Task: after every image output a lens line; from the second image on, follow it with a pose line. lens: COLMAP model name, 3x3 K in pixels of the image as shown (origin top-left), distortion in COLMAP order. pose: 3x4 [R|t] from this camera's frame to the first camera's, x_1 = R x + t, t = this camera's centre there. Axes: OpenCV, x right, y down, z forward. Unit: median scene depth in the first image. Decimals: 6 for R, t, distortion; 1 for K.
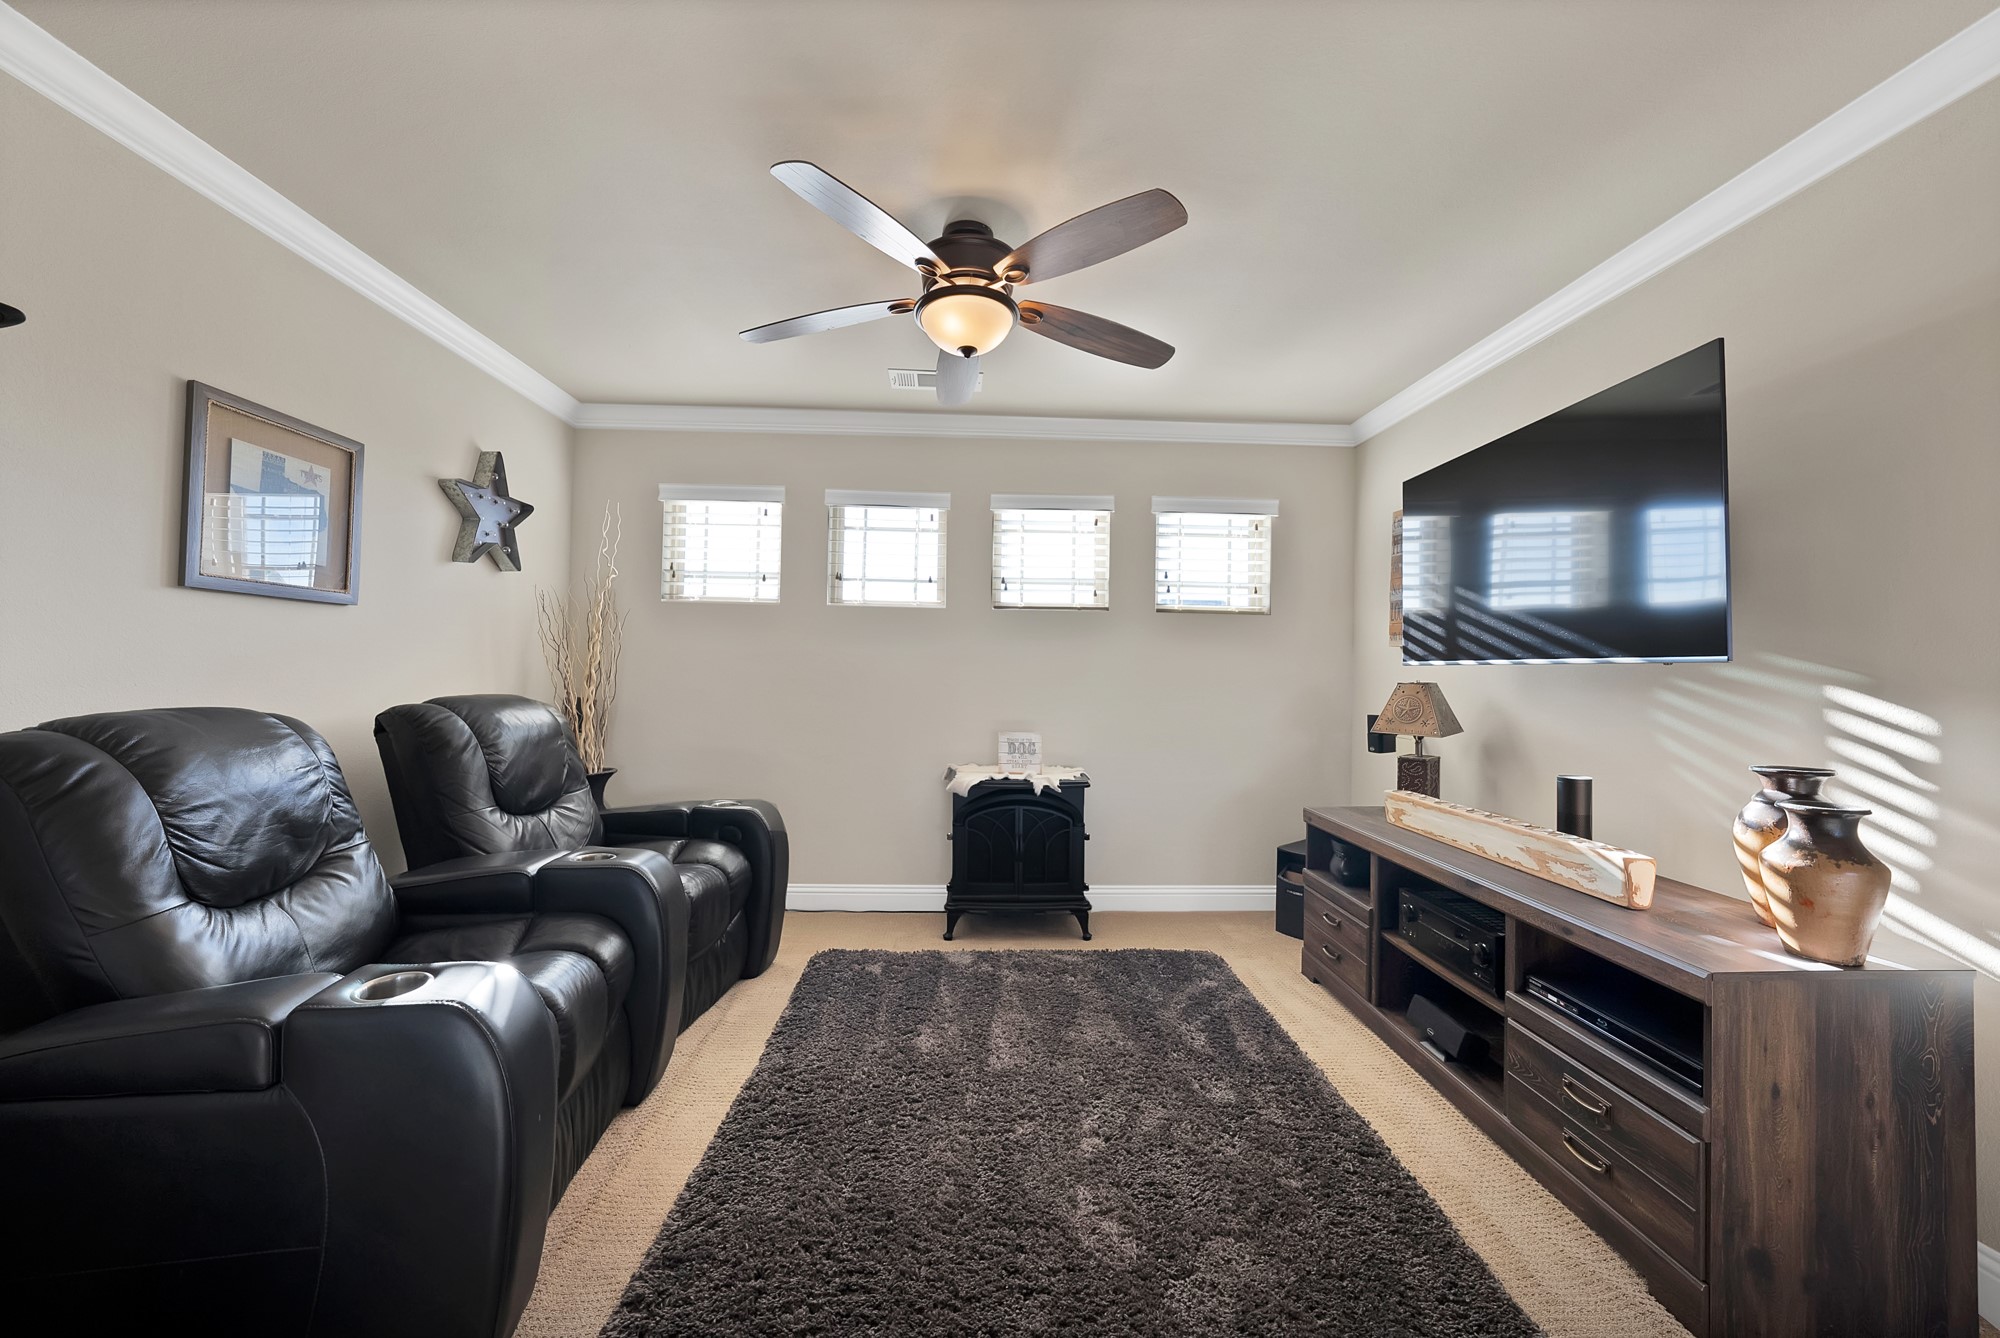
lens RADIAL K [[722.3, 0, 995.9], [0, 722.3, 664.7], [0, 0, 1]] dist [-0.017739, 0.002225]
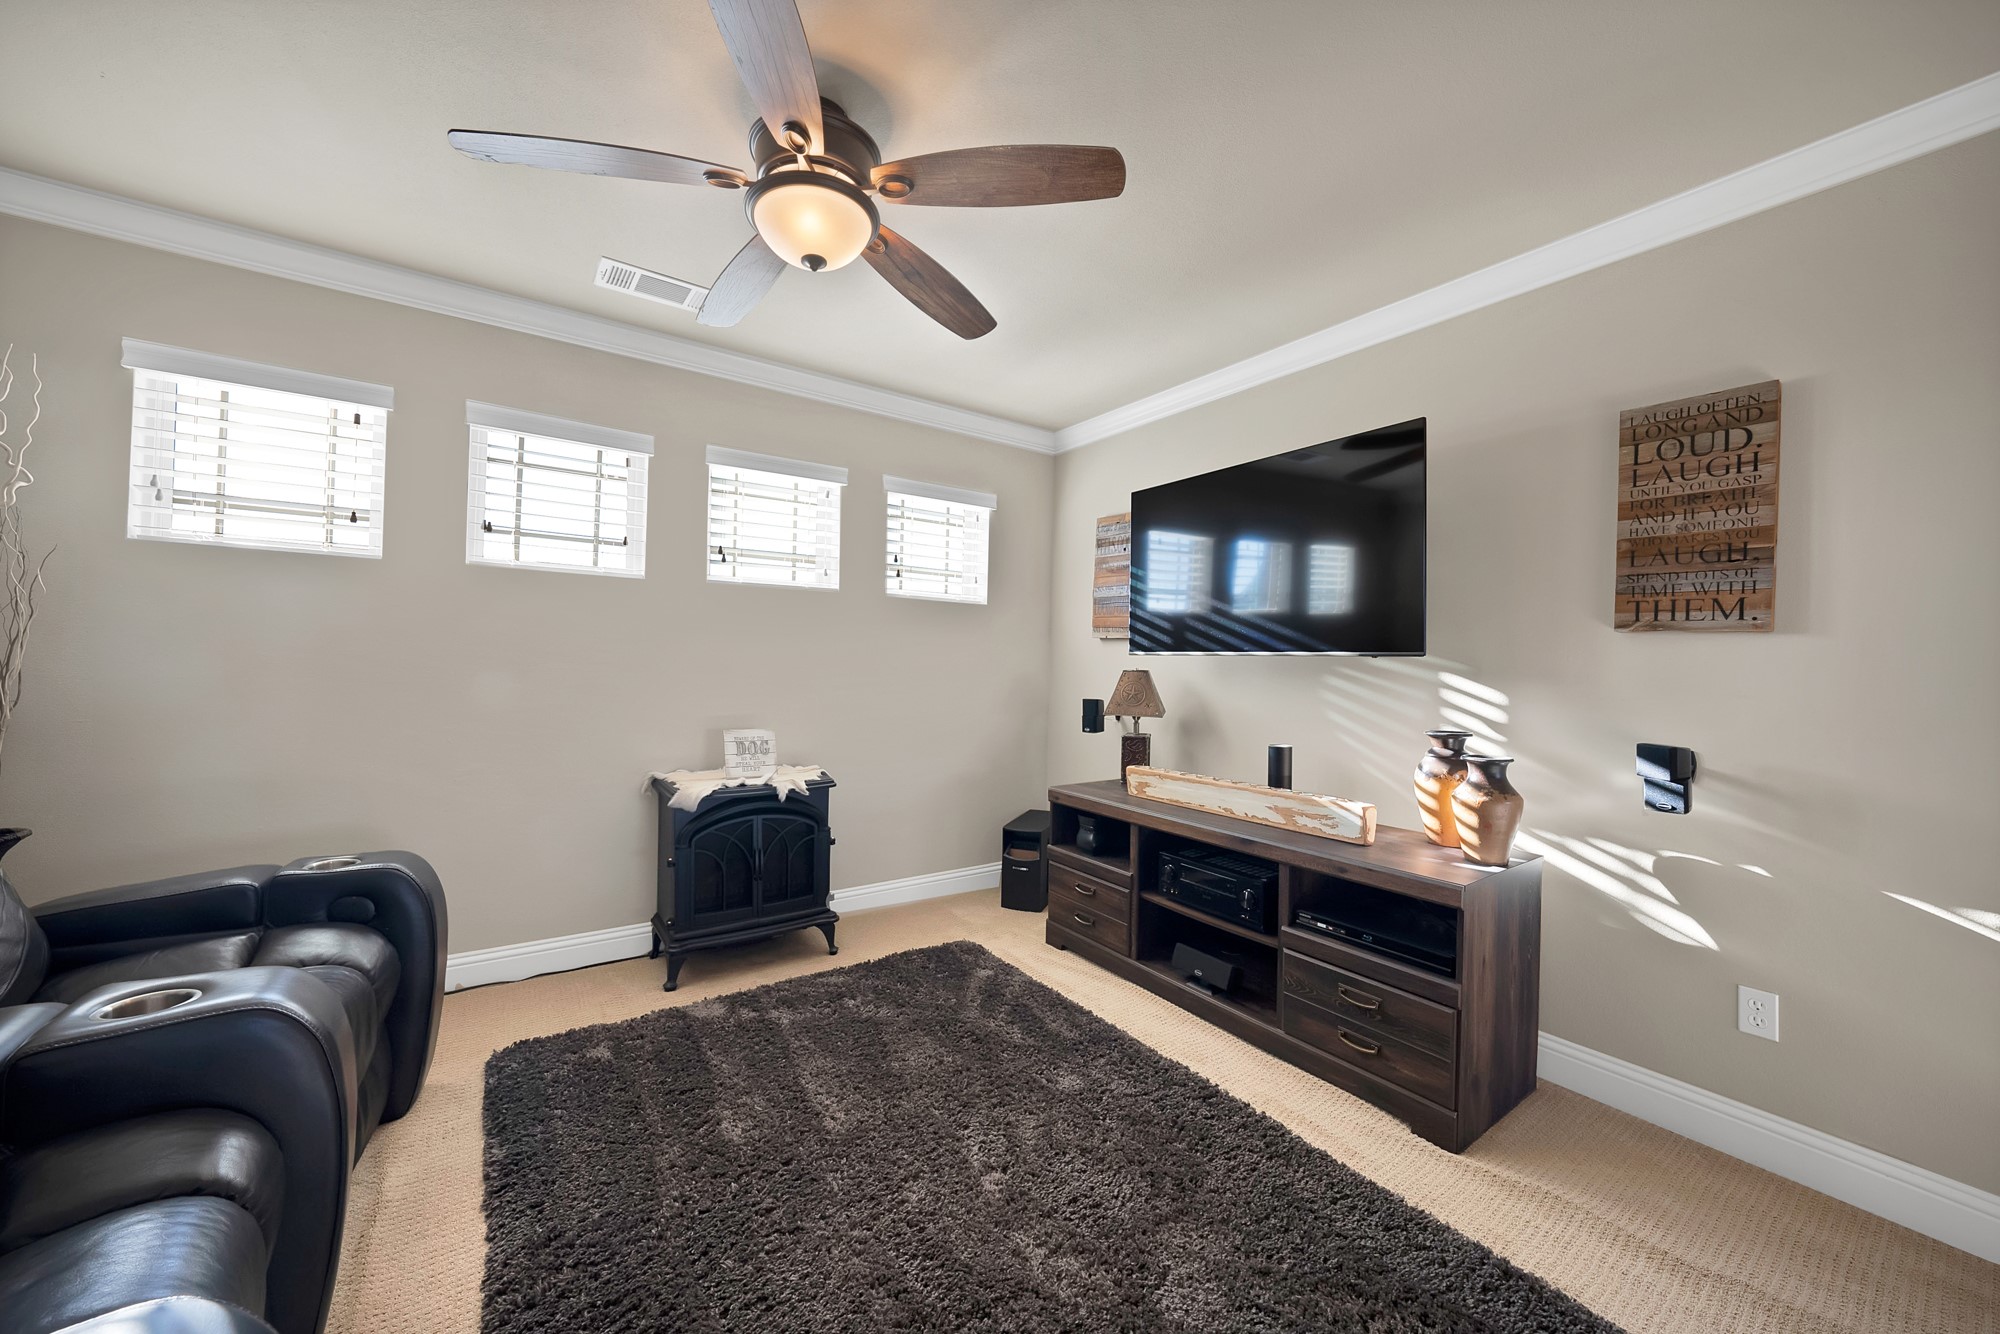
lens RADIAL K [[722.3, 0, 992.8], [0, 722.3, 663.0], [0, 0, 1]] dist [-0.017739, 0.002225]
pose [[0.842525, 0.000949, 0.538657, -0.253794], [-0.011113, 0.999816, 0.015620, -0.002218], [-0.538543, -0.019146, 0.842380, 0.175127]]
